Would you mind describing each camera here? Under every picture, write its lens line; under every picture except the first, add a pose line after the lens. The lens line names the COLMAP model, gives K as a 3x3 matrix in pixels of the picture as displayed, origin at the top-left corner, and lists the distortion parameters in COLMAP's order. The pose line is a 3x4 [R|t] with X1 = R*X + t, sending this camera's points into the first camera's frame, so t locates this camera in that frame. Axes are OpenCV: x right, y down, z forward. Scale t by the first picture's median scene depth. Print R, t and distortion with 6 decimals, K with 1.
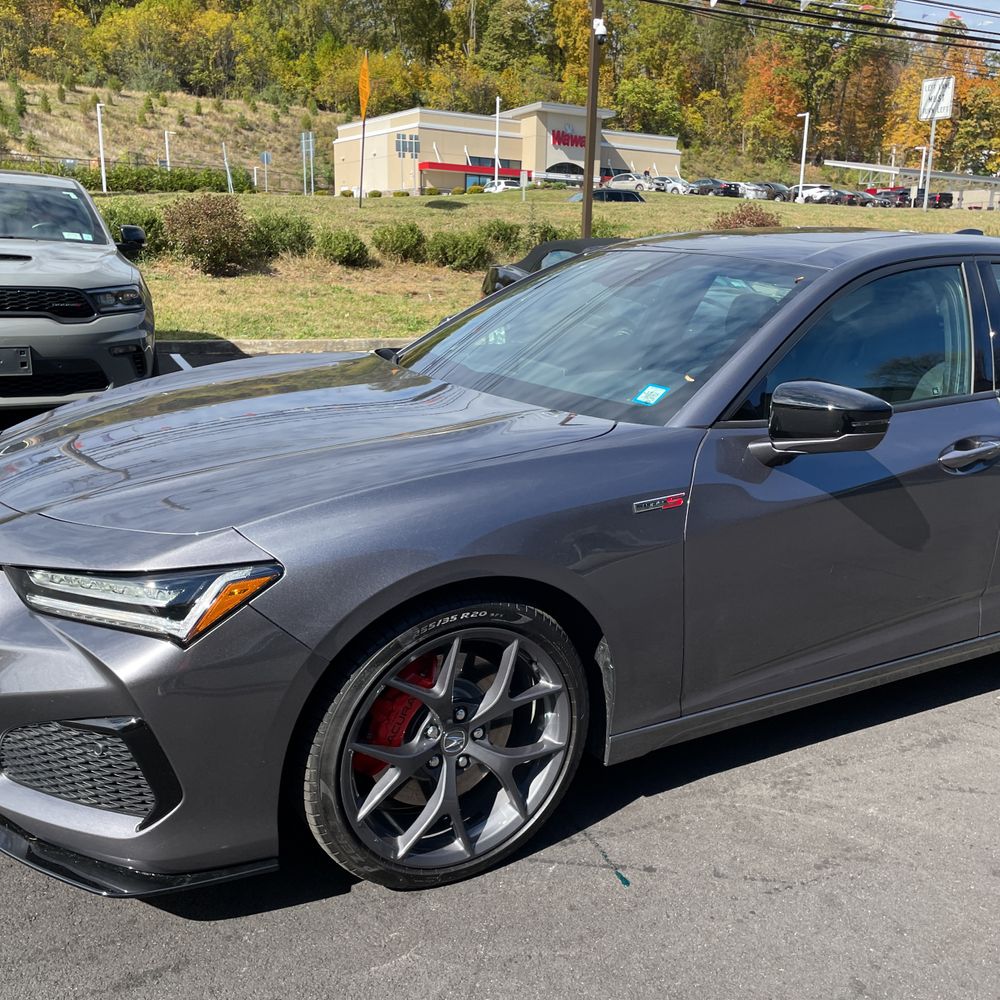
lens RADIAL K [[1024.1, 0, 509.2], [0, 1024.1, 521.1], [0, 0, 1]] dist [0.028556, 0.000000]
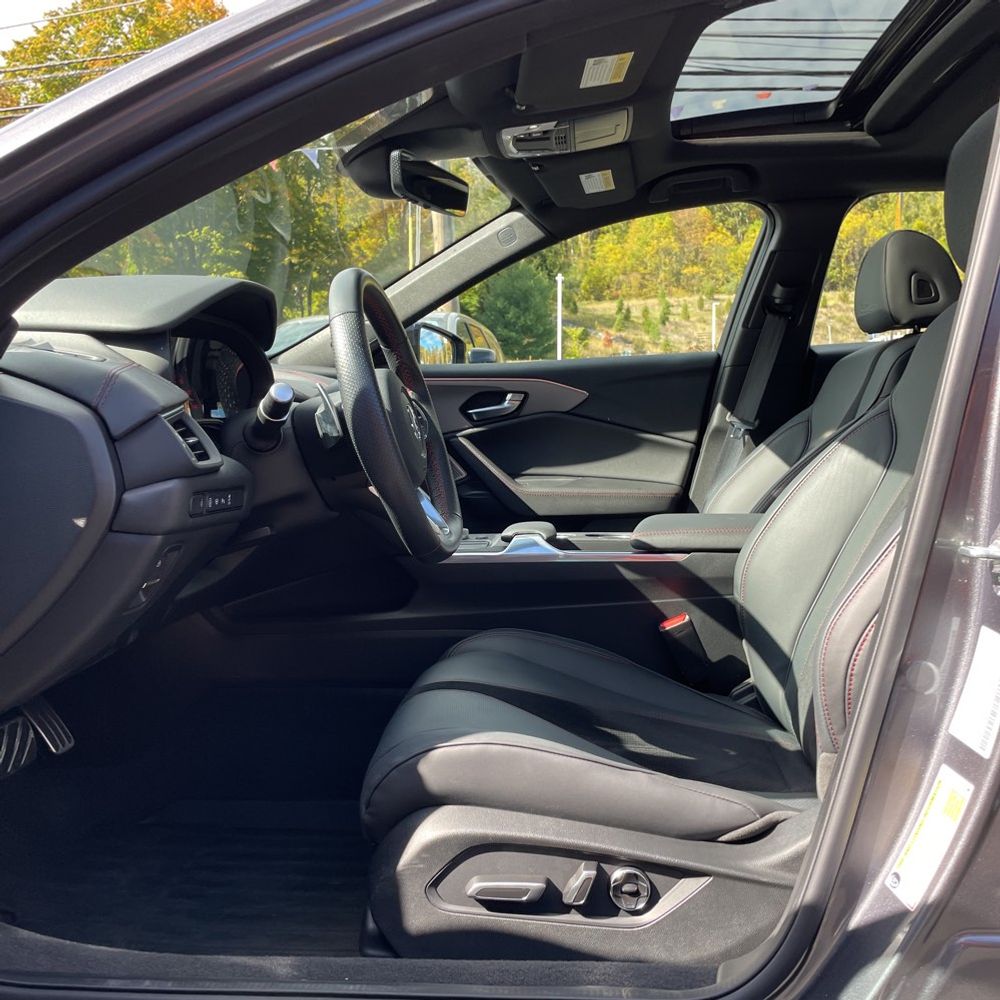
lens RADIAL K [[1024.1, 0, 497.8], [0, 1024.1, 498.2], [0, 0, 1]] dist [0.028556, 0.000000]
pose [[0.826616, 0.003601, -0.562756, 0.078967], [-0.114396, 0.980177, -0.161761, 0.000130], [0.551018, 0.198091, 0.810642, 0.109110]]
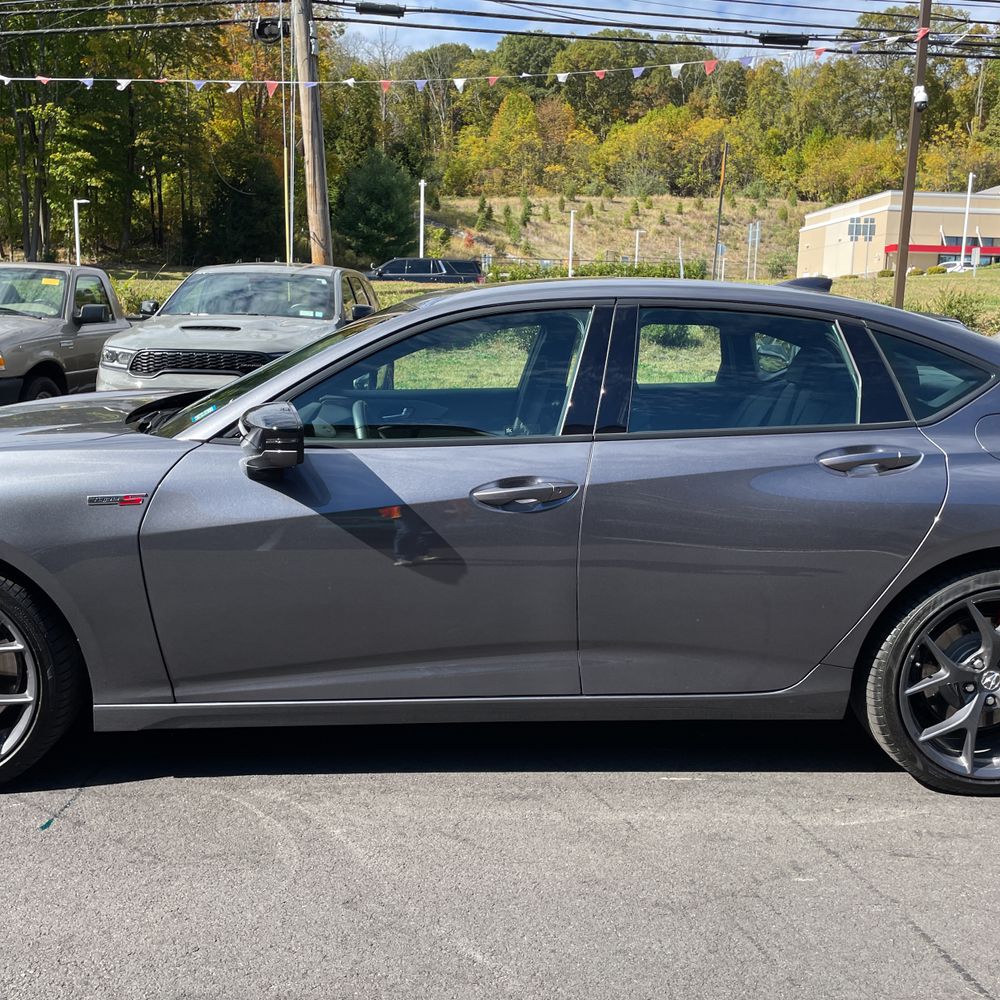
lens RADIAL K [[1024.1, 0, 487.9], [0, 1024.1, 505.8], [0, 0, 1]] dist [0.028556, 0.000000]
pose [[0.891248, 0.069836, -0.448106, 0.128474], [-0.112592, 0.991210, -0.069461, 0.002583], [0.439317, 0.112360, 0.891278, 0.018497]]
